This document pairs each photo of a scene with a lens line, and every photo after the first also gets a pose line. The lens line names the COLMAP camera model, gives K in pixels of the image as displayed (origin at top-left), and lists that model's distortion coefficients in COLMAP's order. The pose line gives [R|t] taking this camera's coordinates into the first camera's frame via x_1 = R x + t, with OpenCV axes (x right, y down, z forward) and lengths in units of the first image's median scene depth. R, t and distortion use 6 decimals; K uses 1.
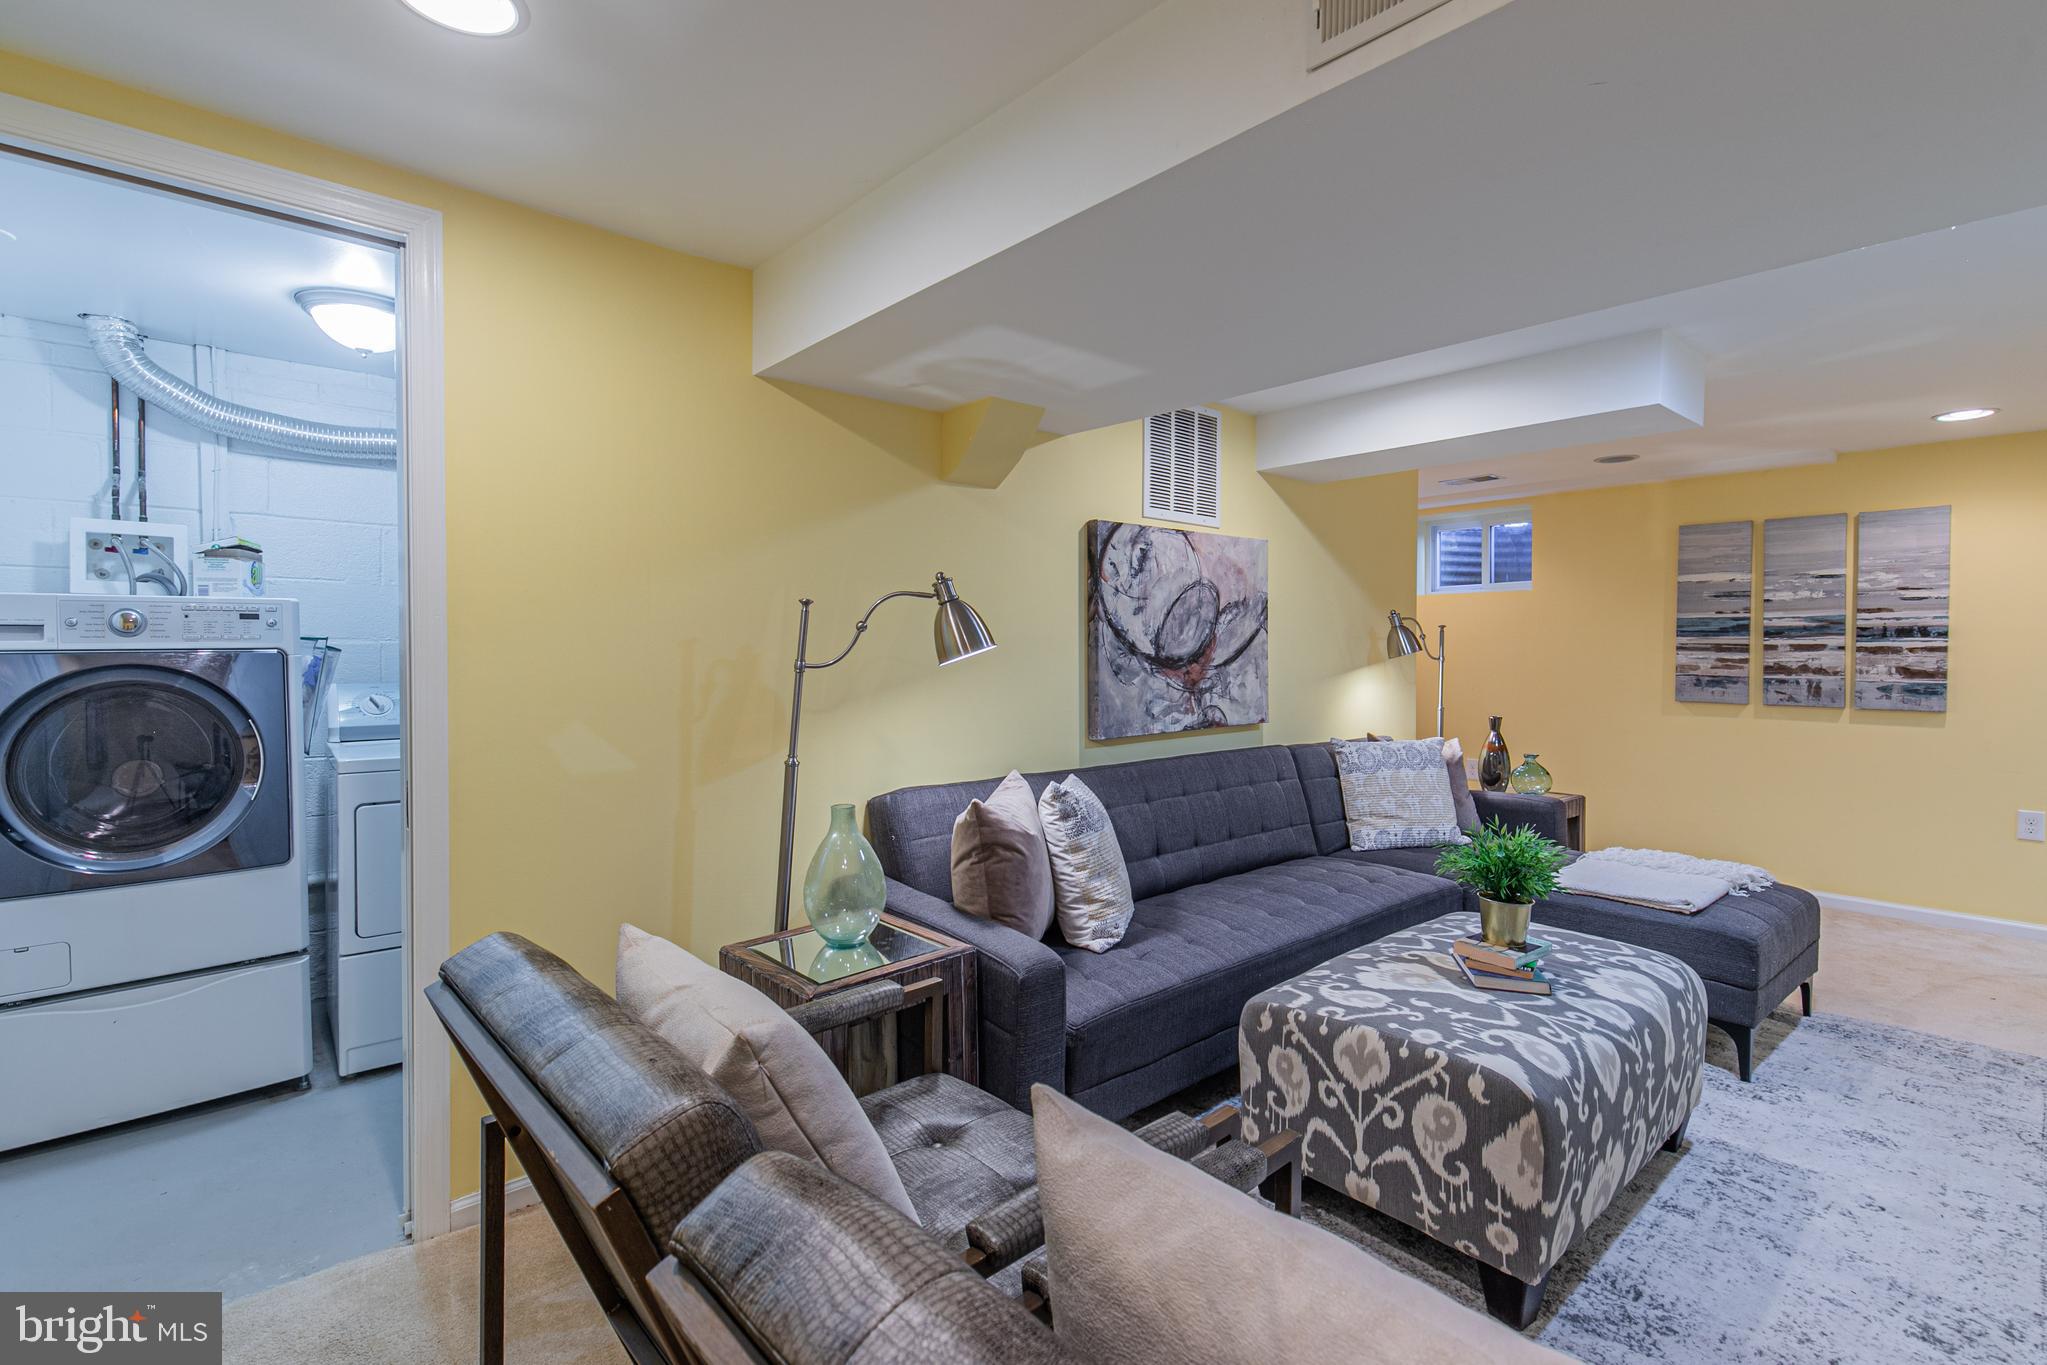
lens RADIAL K [[941.6, 0, 1026.8], [0, 941.6, 663.1], [0, 0, 1]] dist [0.002725, 0.000023]
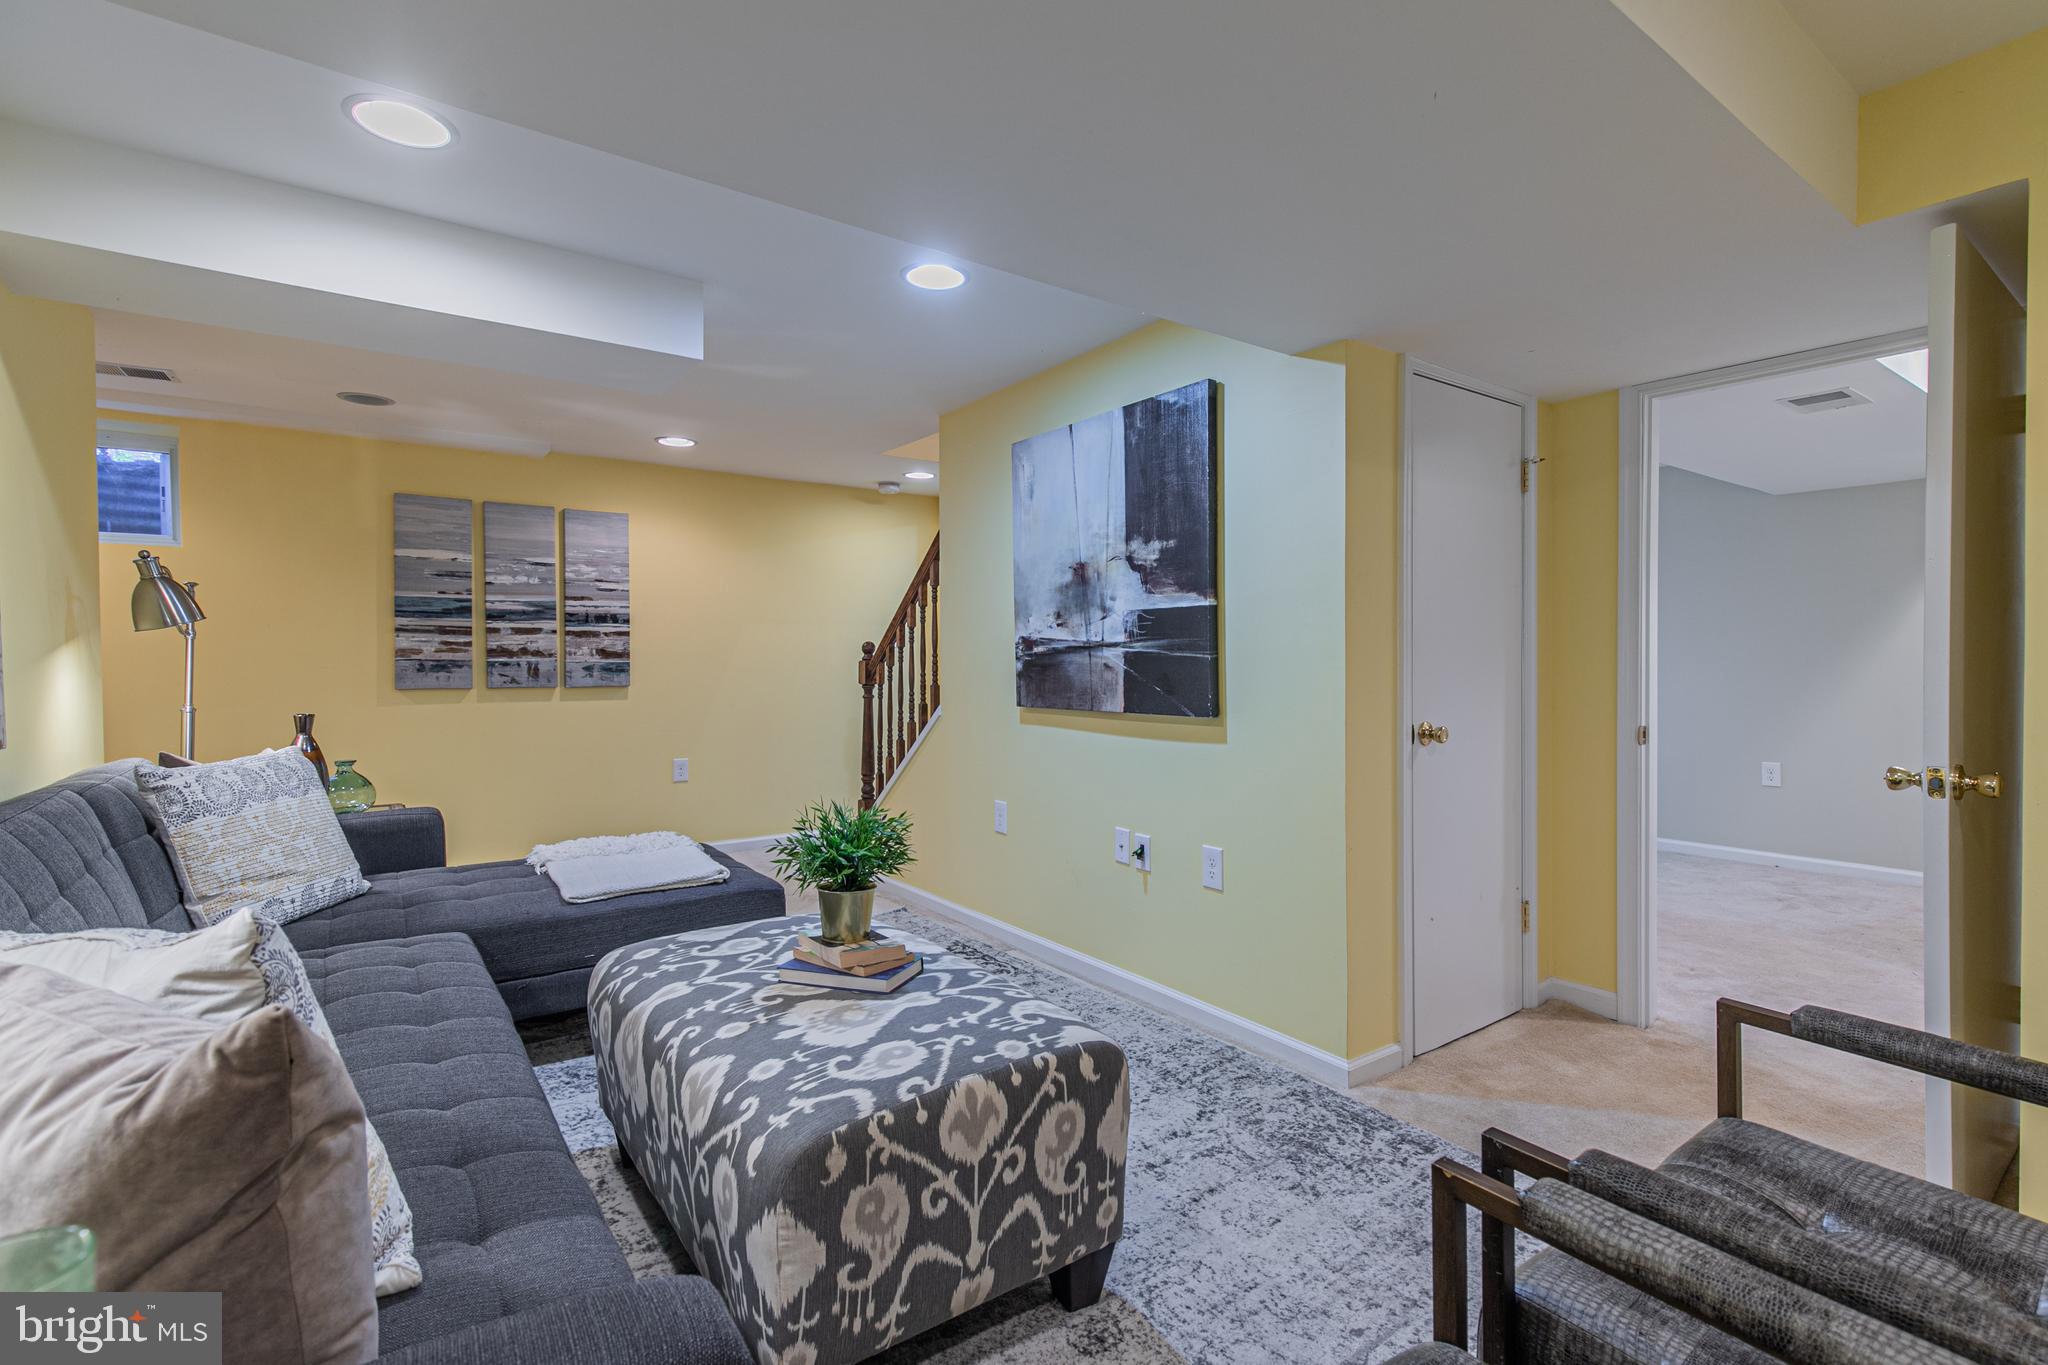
lens RADIAL K [[942.1, 0, 1027.3], [0, 942.1, 663.1], [0, 0, 1]] dist [0.002725, 0.000023]
pose [[0.092266, -0.009345, 0.995691, -0.191957], [0.014612, 0.999861, 0.008030, 0.022839], [-0.995627, 0.013808, 0.092390, 0.432087]]
